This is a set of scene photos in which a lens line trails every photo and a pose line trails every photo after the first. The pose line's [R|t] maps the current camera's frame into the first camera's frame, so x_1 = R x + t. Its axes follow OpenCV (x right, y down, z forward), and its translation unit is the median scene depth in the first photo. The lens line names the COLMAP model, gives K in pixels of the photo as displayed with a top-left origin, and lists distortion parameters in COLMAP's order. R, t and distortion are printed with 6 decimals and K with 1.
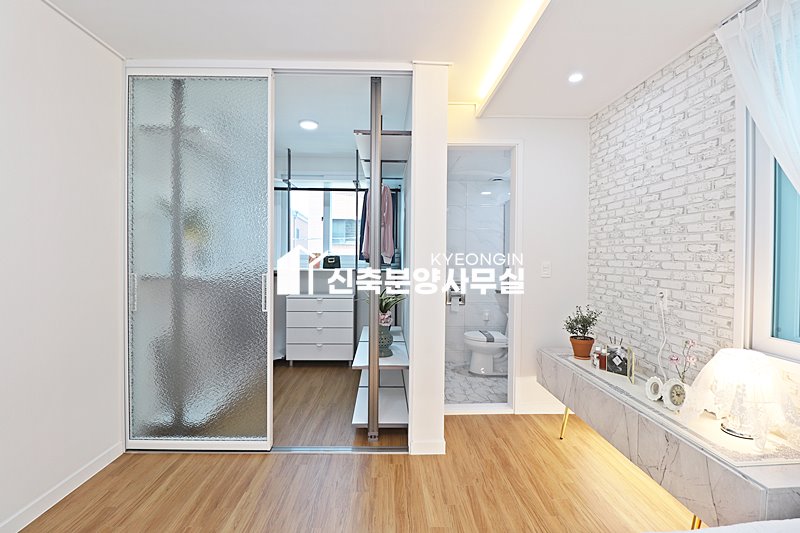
lens RADIAL K [[374.5, 0, 397.6], [0, 374.5, 262.9], [0, 0, 1]] dist [0.002870, -0.000379]
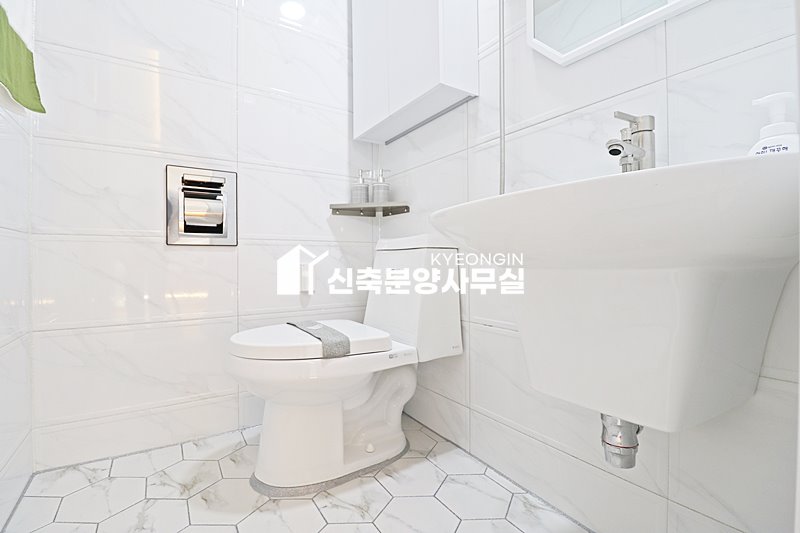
lens RADIAL K [[374.5, 0, 403.0], [0, 374.5, 261.6], [0, 0, 1]] dist [0.002870, -0.000379]
pose [[0.852012, -0.017471, 0.523230, 0.147785], [0.018466, 0.999824, 0.003314, 0.139580], [-0.523196, 0.006838, 0.852185, 0.732311]]
